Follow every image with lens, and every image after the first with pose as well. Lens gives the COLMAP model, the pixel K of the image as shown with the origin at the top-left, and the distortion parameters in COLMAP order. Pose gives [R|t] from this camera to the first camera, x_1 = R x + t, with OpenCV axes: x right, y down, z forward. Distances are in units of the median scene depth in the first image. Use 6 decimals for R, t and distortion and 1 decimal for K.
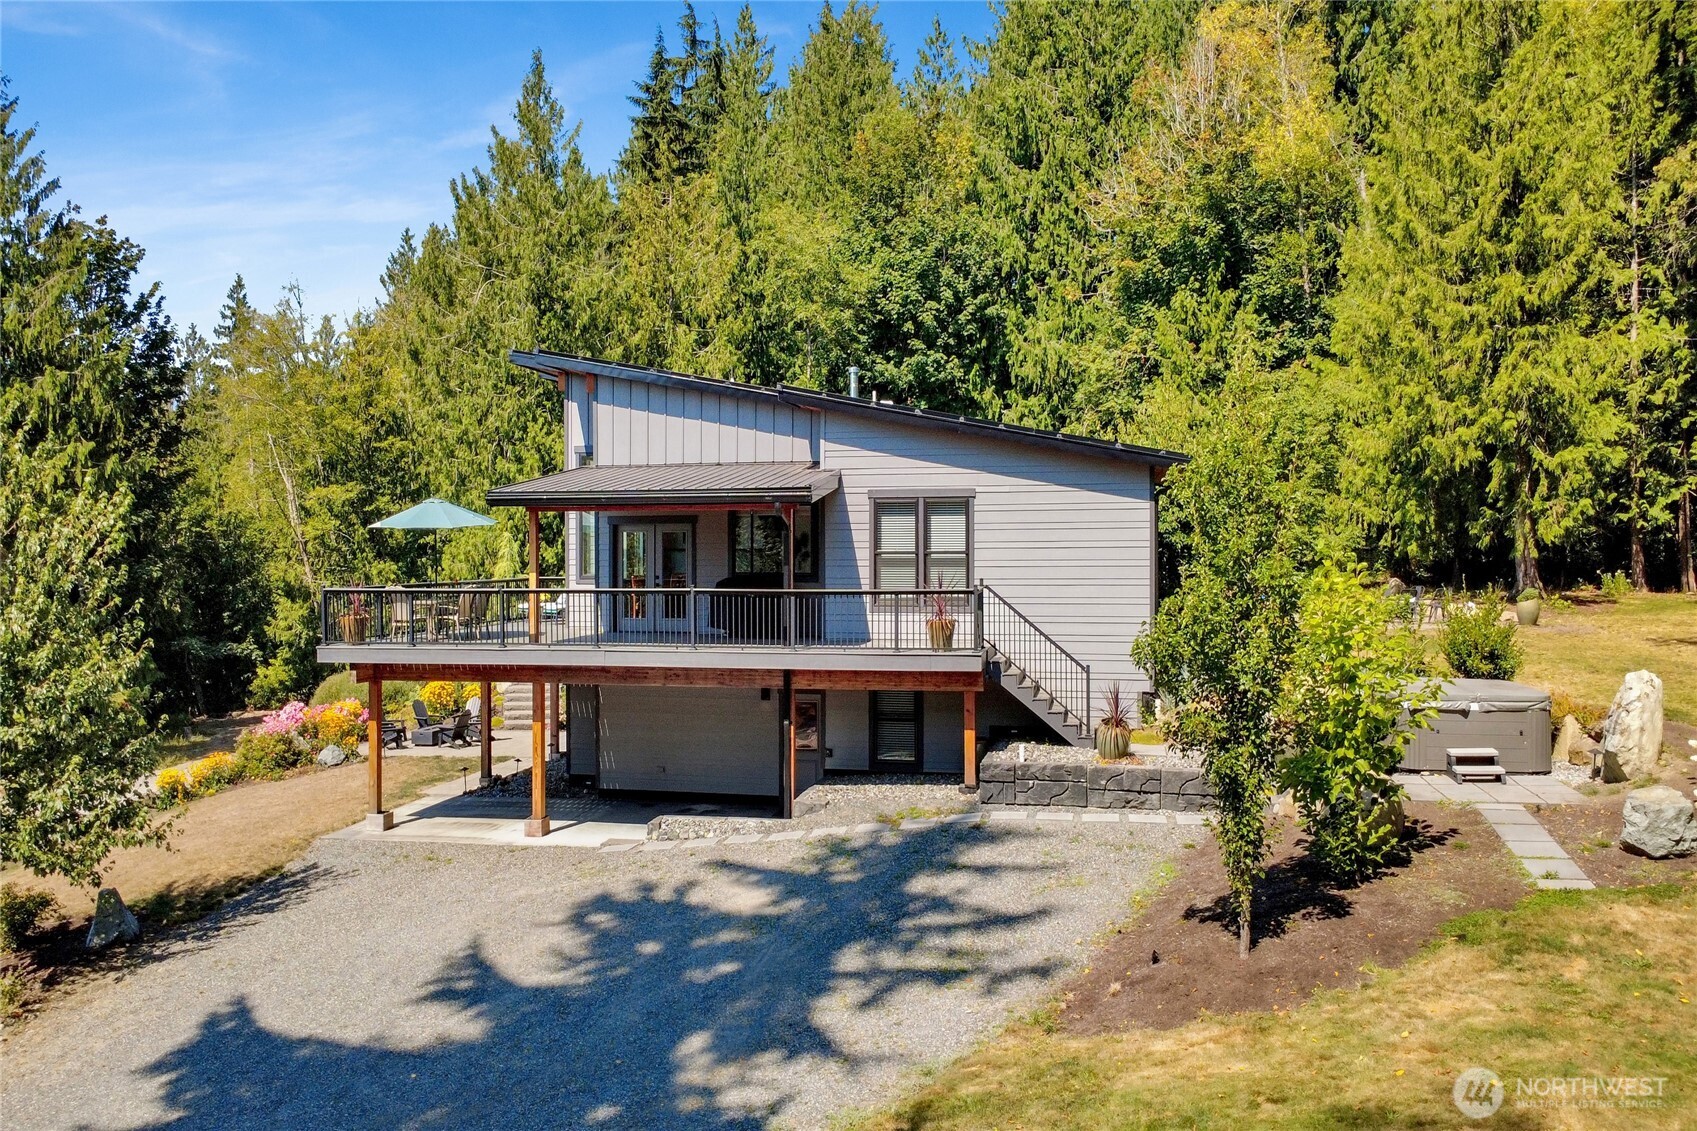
lens RADIAL K [[1222.9, 0, 848.5], [0, 1222.9, 565.5], [0, 0, 1]] dist [-0.004782, -0.006036]
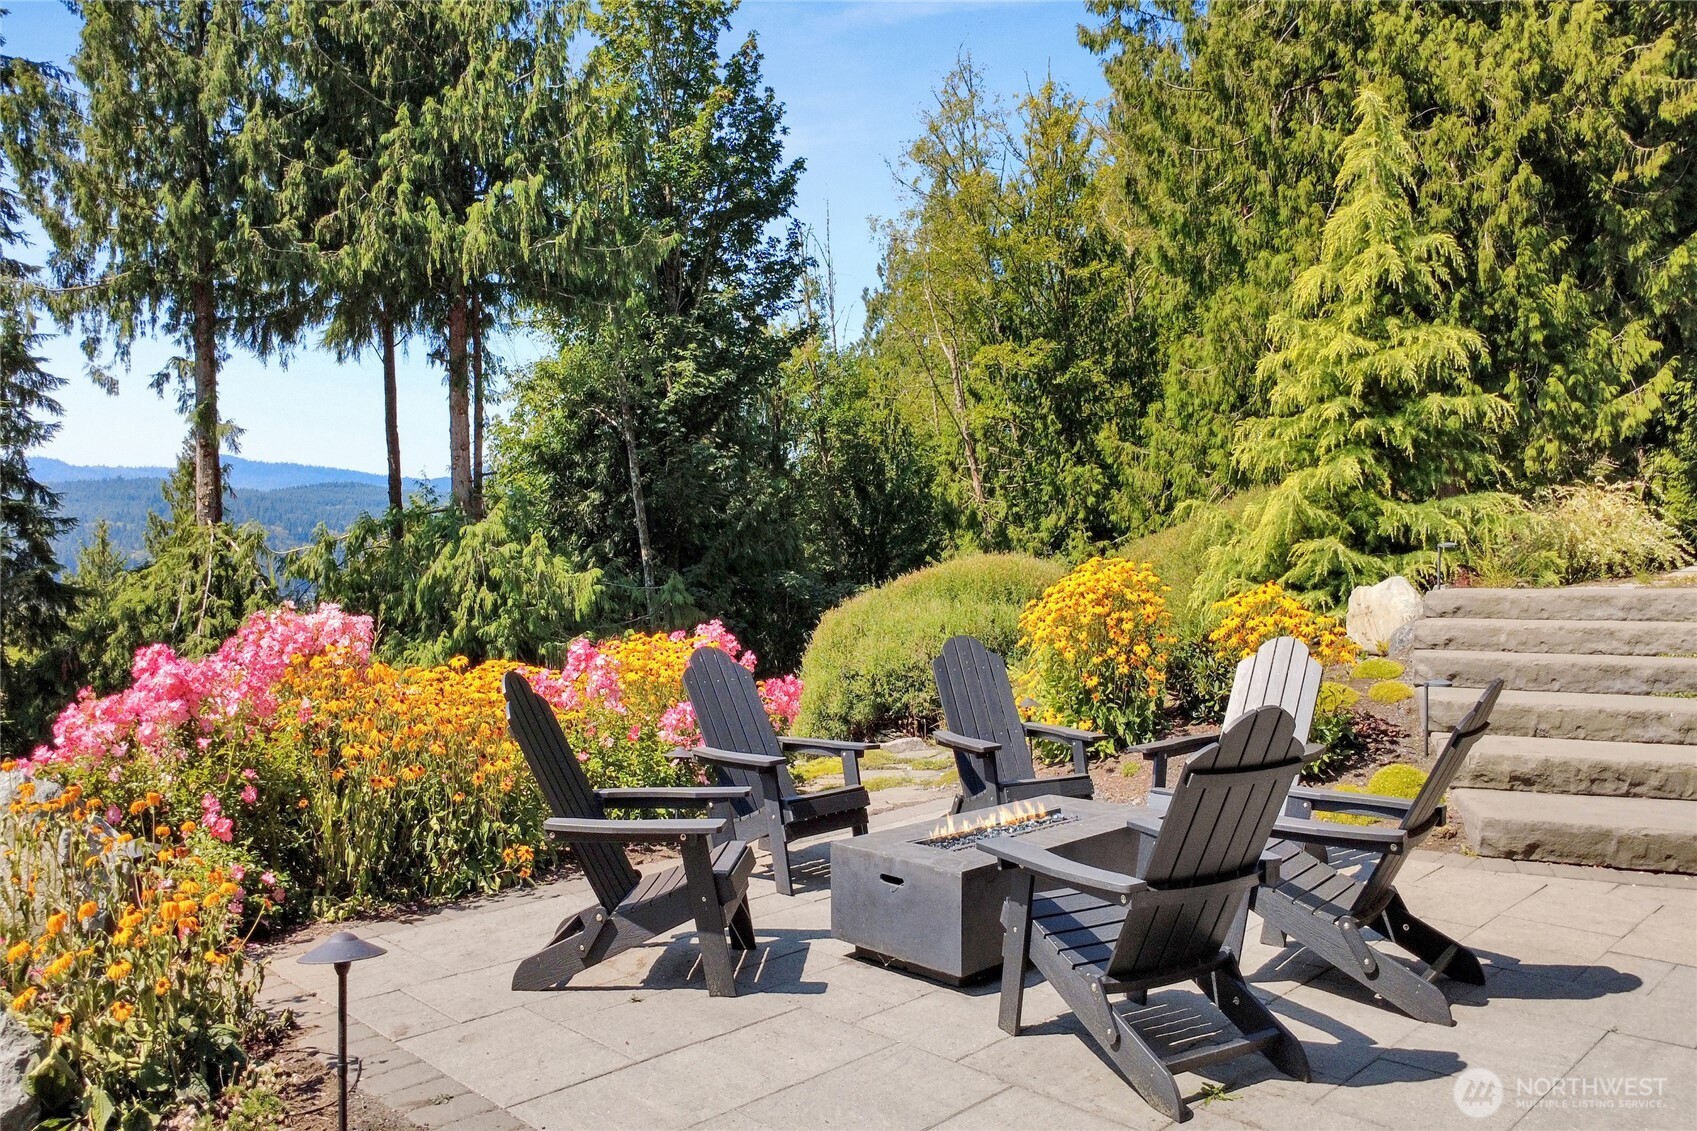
lens RADIAL K [[1222.9, 0, 848.5], [0, 1222.9, 565.5], [0, 0, 1]] dist [-0.004782, -0.006036]
pose [[0.827903, 0.001612, -0.560870, -0.151854], [-0.004097, 0.999987, -0.003174, 0.057218], [0.560857, 0.004925, 0.827898, 0.481716]]
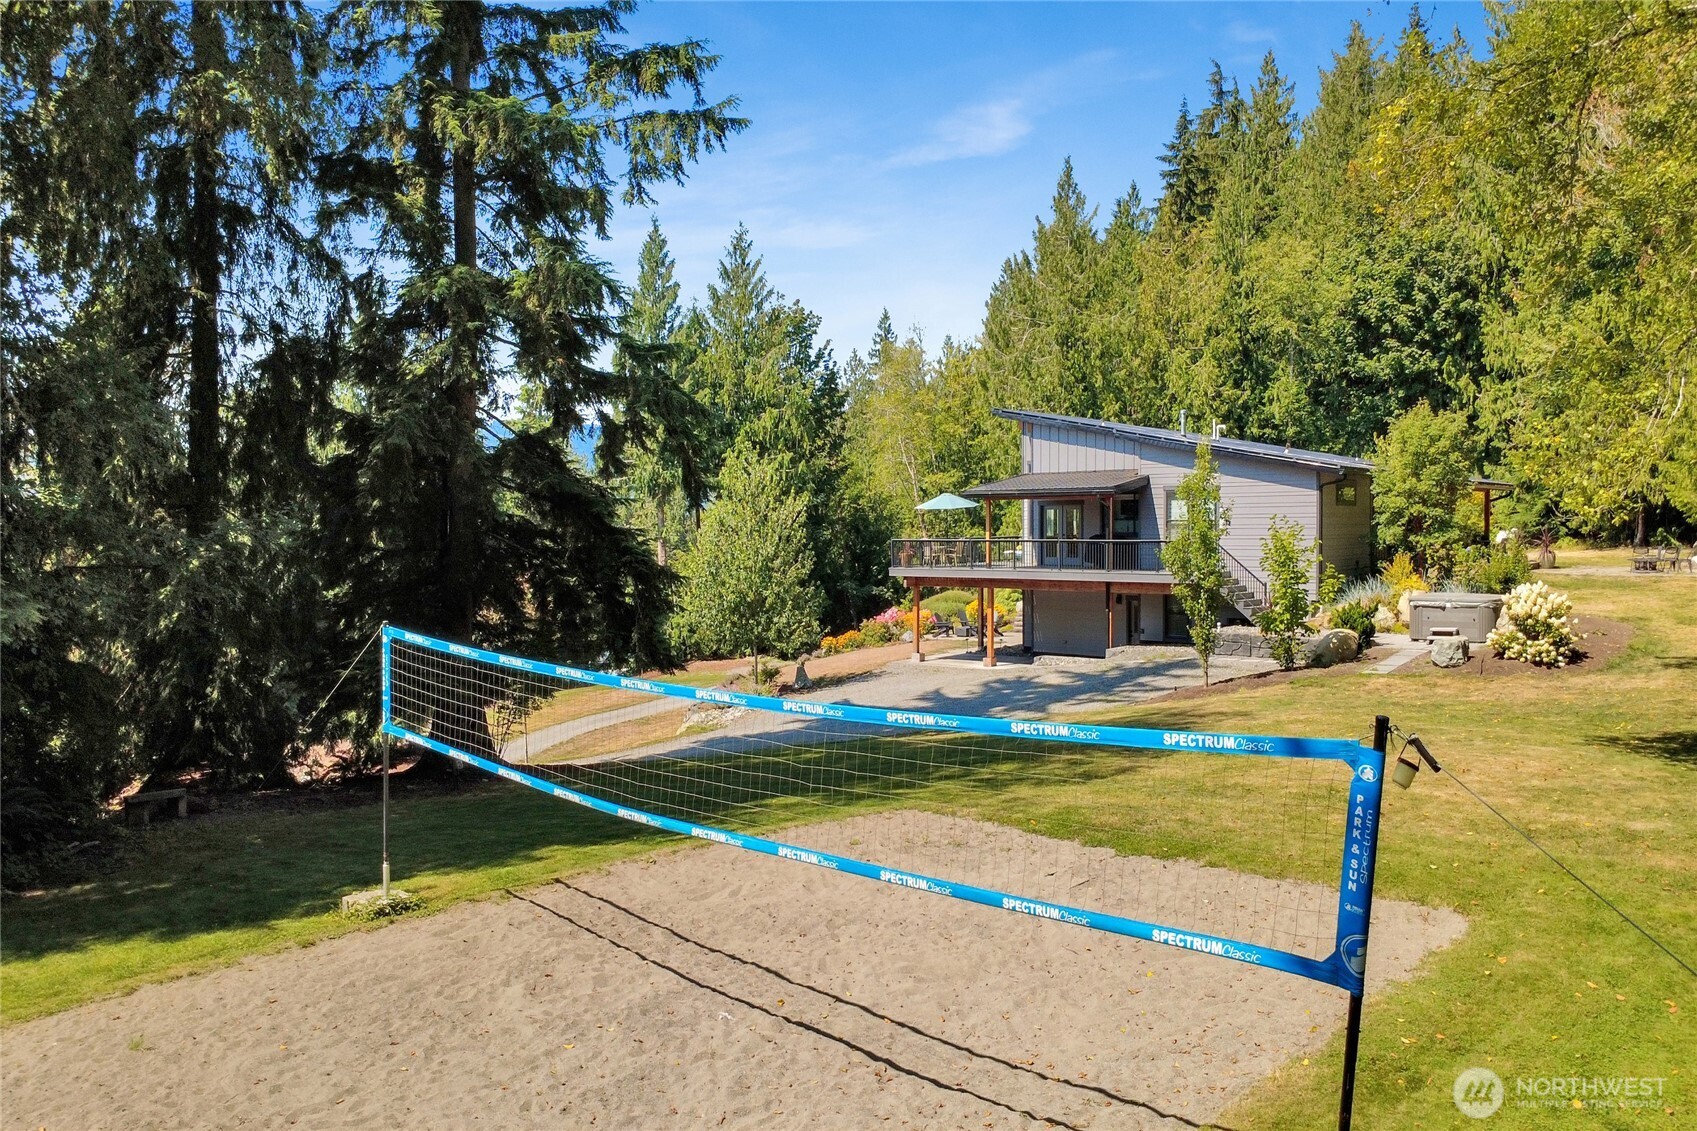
lens RADIAL K [[1222.9, 0, 848.5], [0, 1222.9, 565.5], [0, 0, 1]] dist [-0.004782, -0.006036]
pose [[0.874905, 0.014505, -0.484077, 0.177343], [-0.002371, 0.999668, 0.025669, 0.003983], [0.484288, -0.021310, 0.874649, -0.293091]]
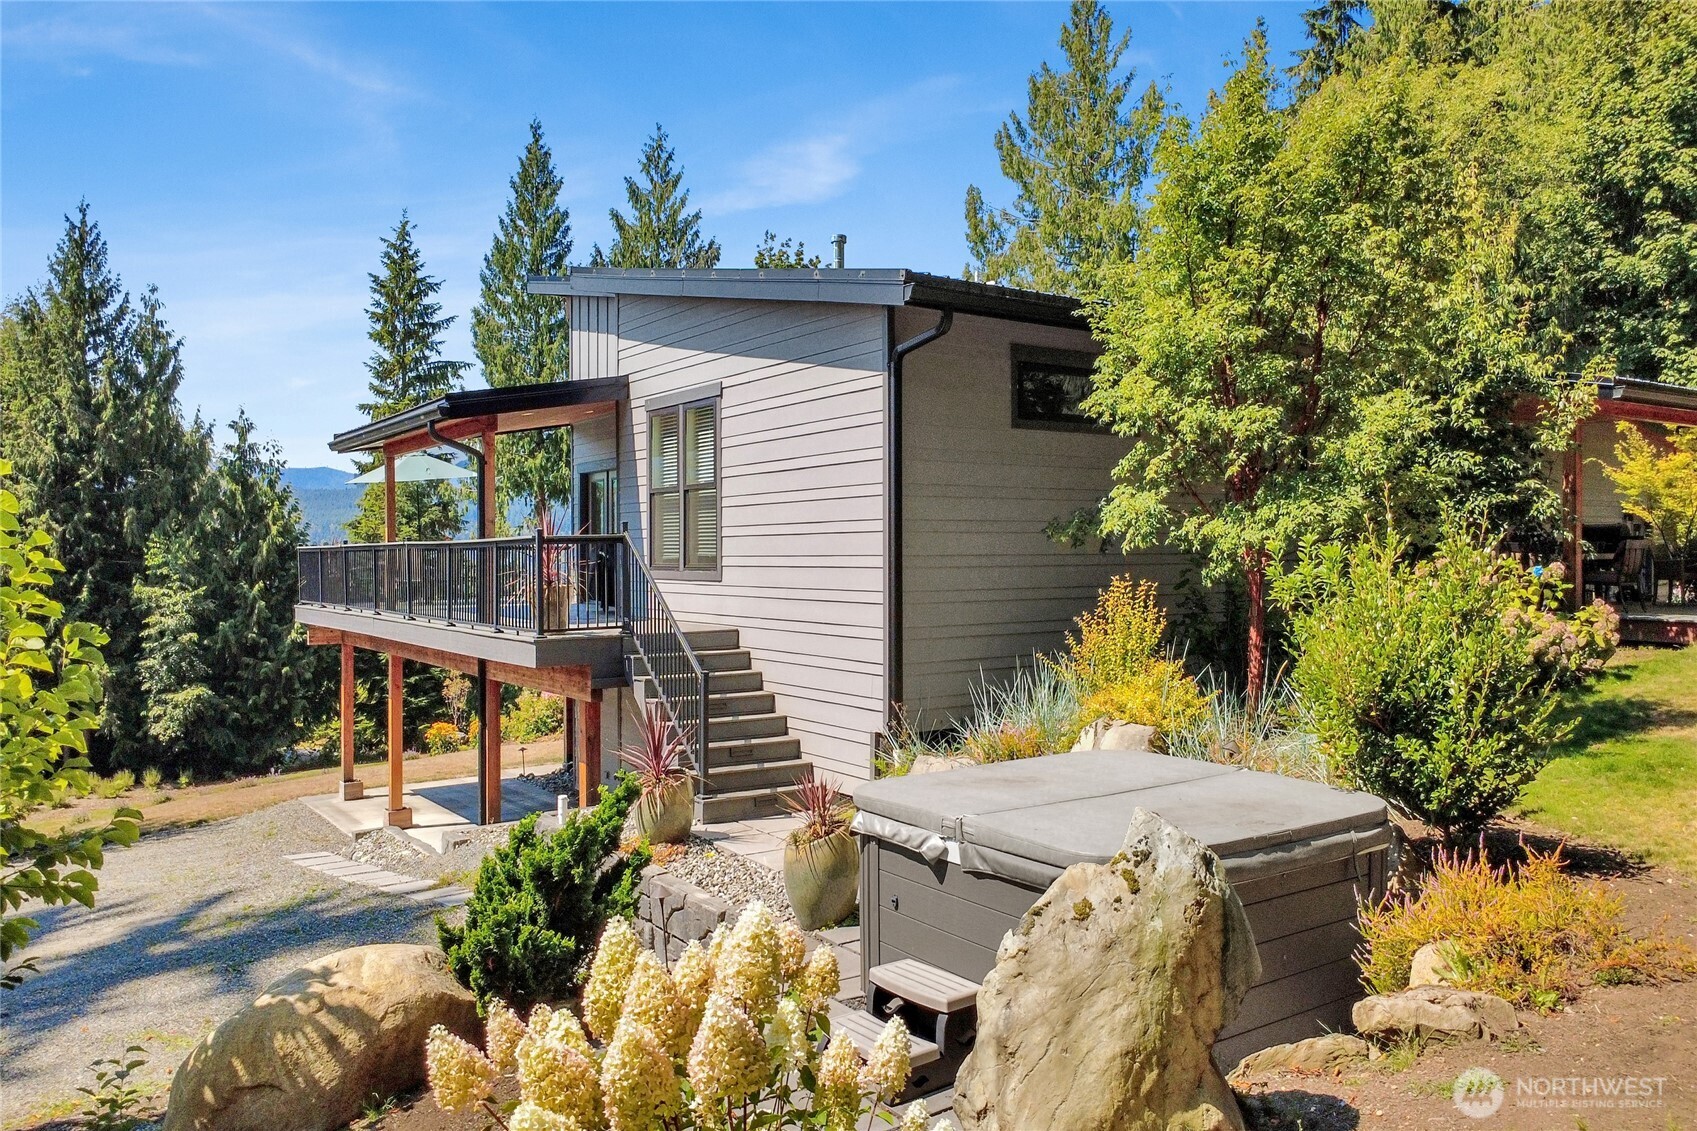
lens RADIAL K [[1227.8, 0, 857.1], [0, 1227.8, 570.7], [0, 0, 1]] dist [-0.002972, -0.001058]
pose [[0.724098, 0.007520, -0.689656, 0.210440], [-0.003677, 0.999968, 0.007043, 0.010286], [0.689687, -0.002564, 0.724103, 0.214190]]
